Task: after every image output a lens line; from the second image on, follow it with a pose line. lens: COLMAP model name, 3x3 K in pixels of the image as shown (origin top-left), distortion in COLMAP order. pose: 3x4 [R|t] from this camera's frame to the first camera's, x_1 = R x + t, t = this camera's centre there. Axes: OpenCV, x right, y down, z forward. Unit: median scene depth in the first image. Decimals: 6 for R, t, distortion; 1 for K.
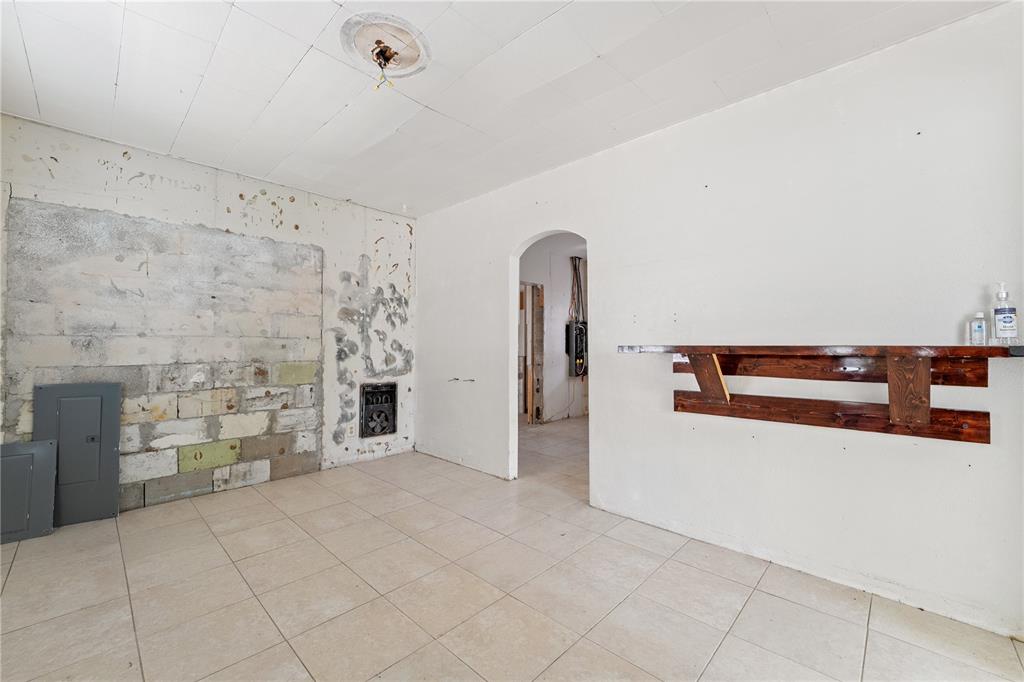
lens RADIAL K [[413.0, 0, 512.2], [0, 413.0, 341.6], [0, 0, 1]] dist [-0.013120, 0.000478]
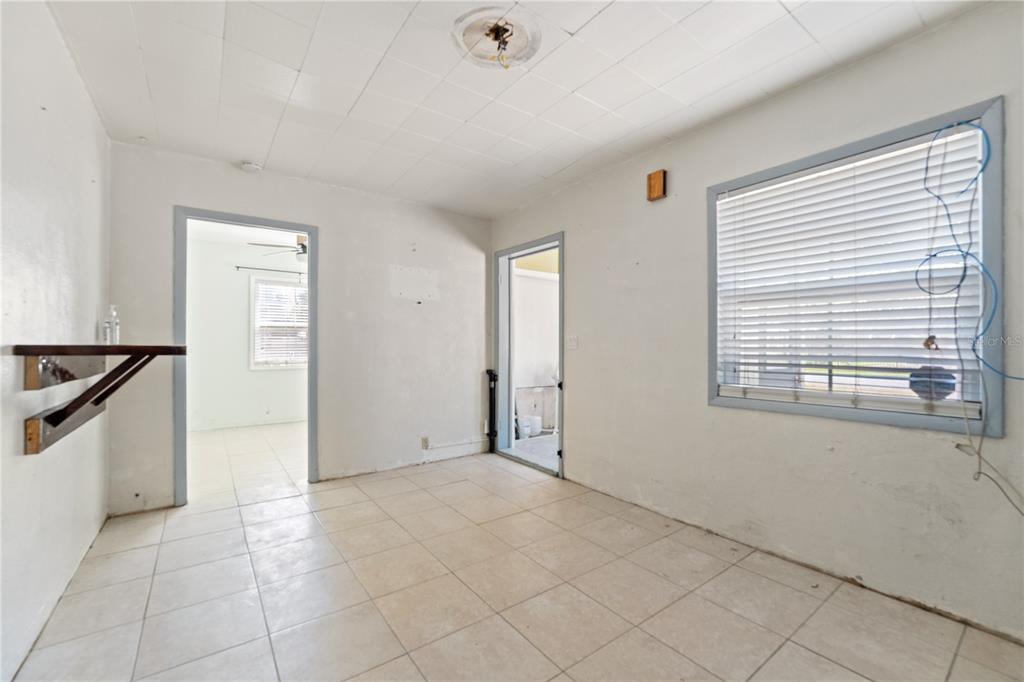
lens RADIAL K [[413.0, 0, 512.0], [0, 413.0, 344.8], [0, 0, 1]] dist [-0.013120, 0.000478]
pose [[-0.984708, -0.003655, 0.174177, -0.512948], [-0.006569, 0.999848, -0.016157, 0.022664], [-0.174092, -0.017054, -0.984582, 1.931909]]
